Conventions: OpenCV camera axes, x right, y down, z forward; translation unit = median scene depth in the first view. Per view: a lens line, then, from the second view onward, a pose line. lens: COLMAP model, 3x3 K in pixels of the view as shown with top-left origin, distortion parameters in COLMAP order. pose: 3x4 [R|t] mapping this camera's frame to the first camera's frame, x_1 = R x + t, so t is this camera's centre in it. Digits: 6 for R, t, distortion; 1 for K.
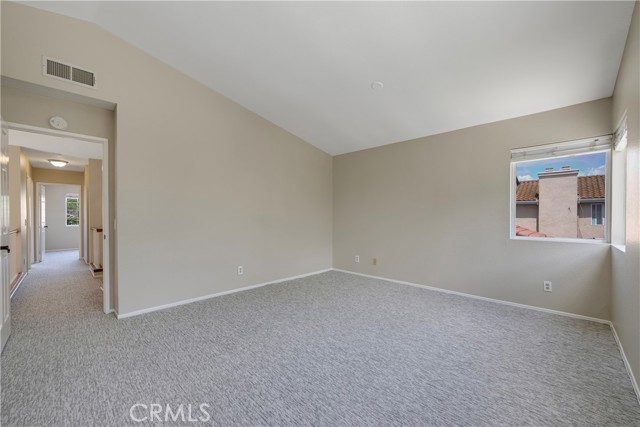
lens RADIAL K [[254.2, 0, 320.2], [0, 254.2, 215.0], [0, 0, 1]] dist [-0.003267, -0.000194]
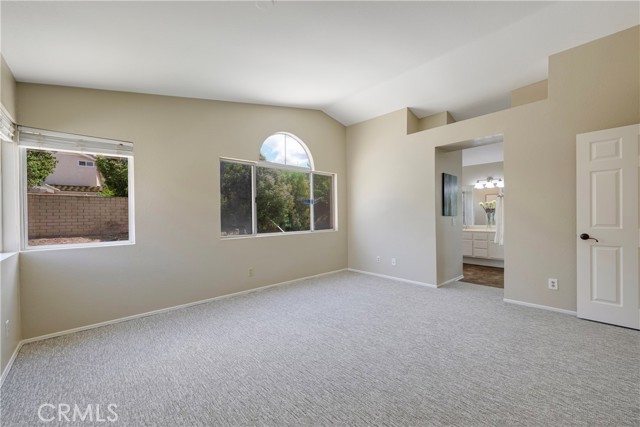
lens RADIAL K [[254.2, 0, 316.7], [0, 254.2, 217.8], [0, 0, 1]] dist [-0.003267, -0.000194]
pose [[-0.997971, 0.009586, 0.062946, 0.077653], [0.009518, 0.999954, -0.001381, 0.010510], [-0.062956, -0.000779, -0.998016, 1.827172]]
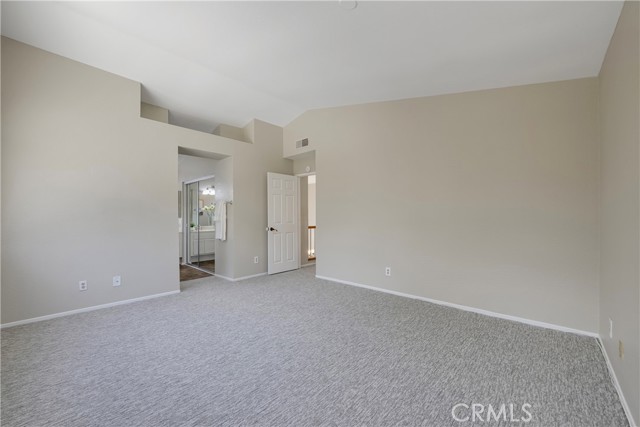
lens RADIAL K [[254.2, 0, 321.7], [0, 254.2, 218.4], [0, 0, 1]] dist [-0.003267, -0.000194]
pose [[0.035342, 0.008611, -0.999338, 0.952964], [0.009934, 0.999910, 0.008968, 0.002595], [0.999326, -0.010245, 0.035253, 1.044452]]
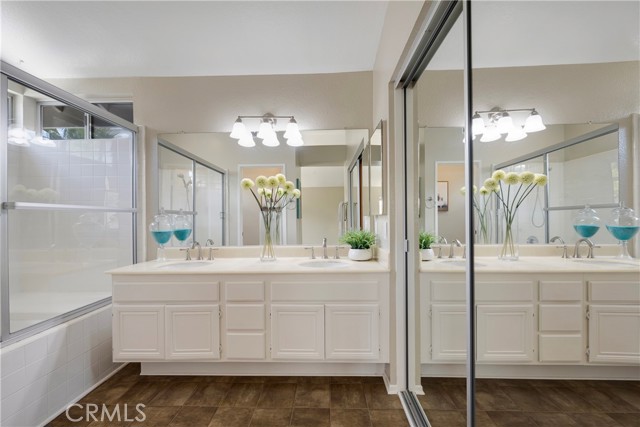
lens RADIAL K [[254.2, 0, 319.6], [0, 254.2, 219.7], [0, 0, 1]] dist [-0.003267, -0.000194]
pose [[-0.738220, 0.010216, -0.674483, -0.884970], [0.021075, 0.999747, -0.007924, 0.016561], [0.674231, -0.020064, -0.738248, 0.189338]]
